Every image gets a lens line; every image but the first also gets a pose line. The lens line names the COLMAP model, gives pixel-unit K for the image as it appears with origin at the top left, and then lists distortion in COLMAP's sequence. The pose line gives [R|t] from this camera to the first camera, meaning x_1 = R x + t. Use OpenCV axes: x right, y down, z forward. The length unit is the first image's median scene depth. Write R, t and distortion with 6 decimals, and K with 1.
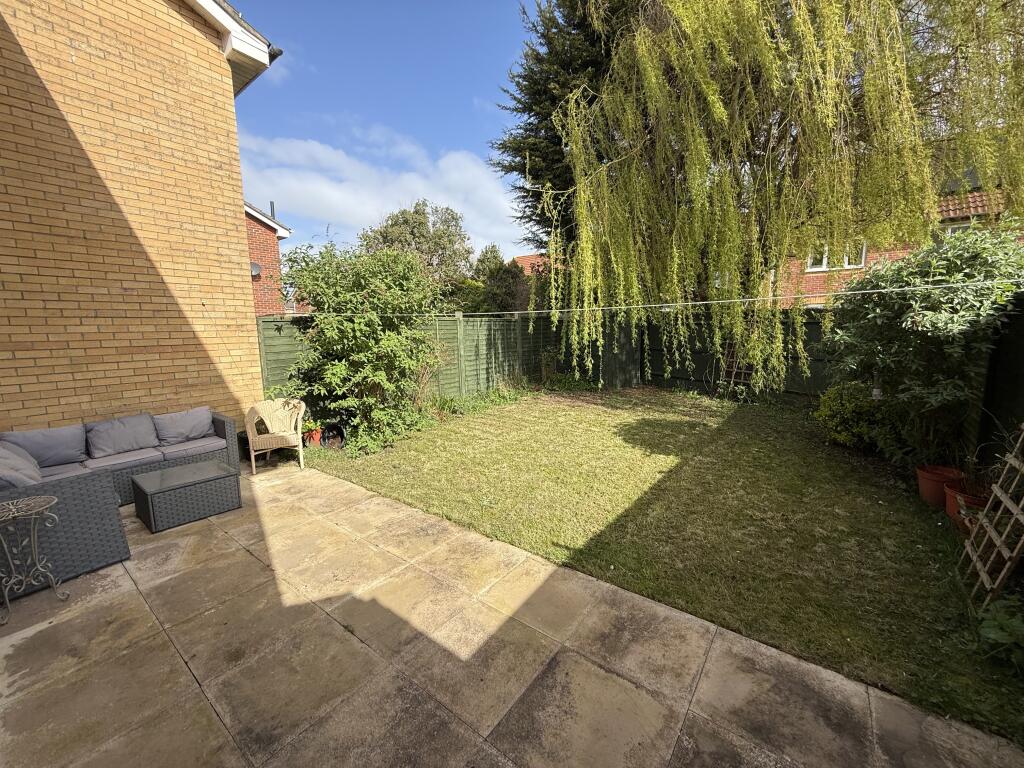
lens RADIAL K [[407.2, 0, 510.3], [0, 407.2, 386.3], [0, 0, 1]] dist [-0.001210, -0.000238]
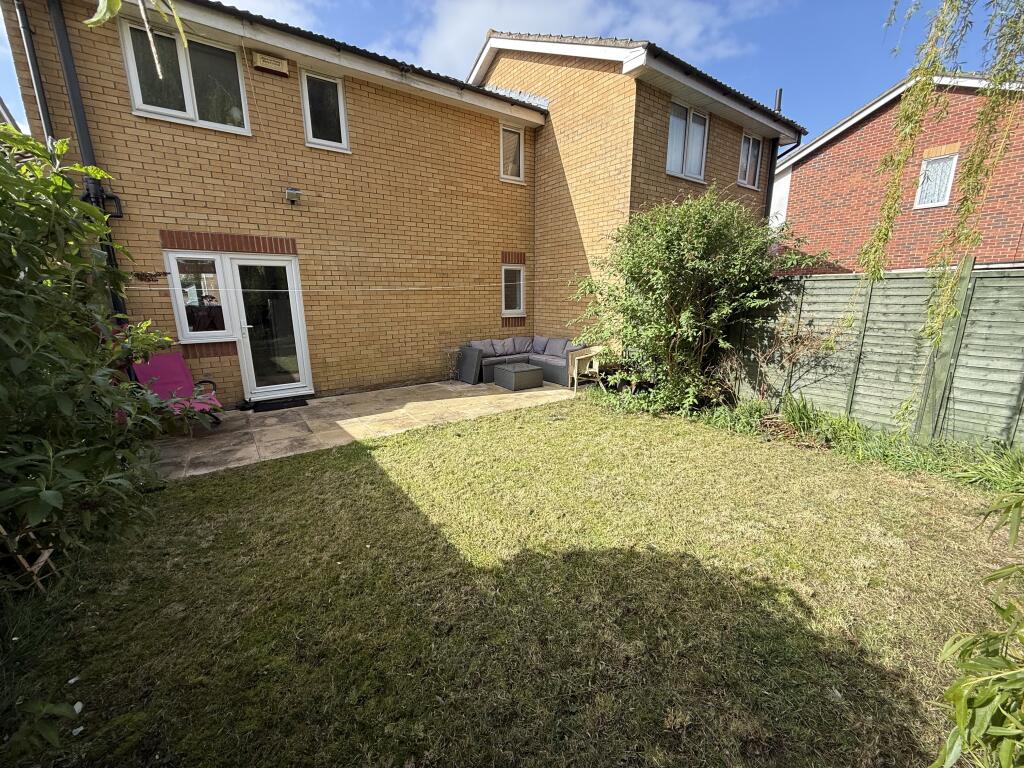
lens RADIAL K [[407.2, 0, 510.3], [0, 407.2, 386.3], [0, 0, 1]] dist [-0.001210, -0.000238]
pose [[-0.295190, 0.232189, -0.926796, 1.575104], [-0.126059, 0.952077, 0.278673, -0.355158], [0.947086, 0.199092, -0.251774, 2.145391]]
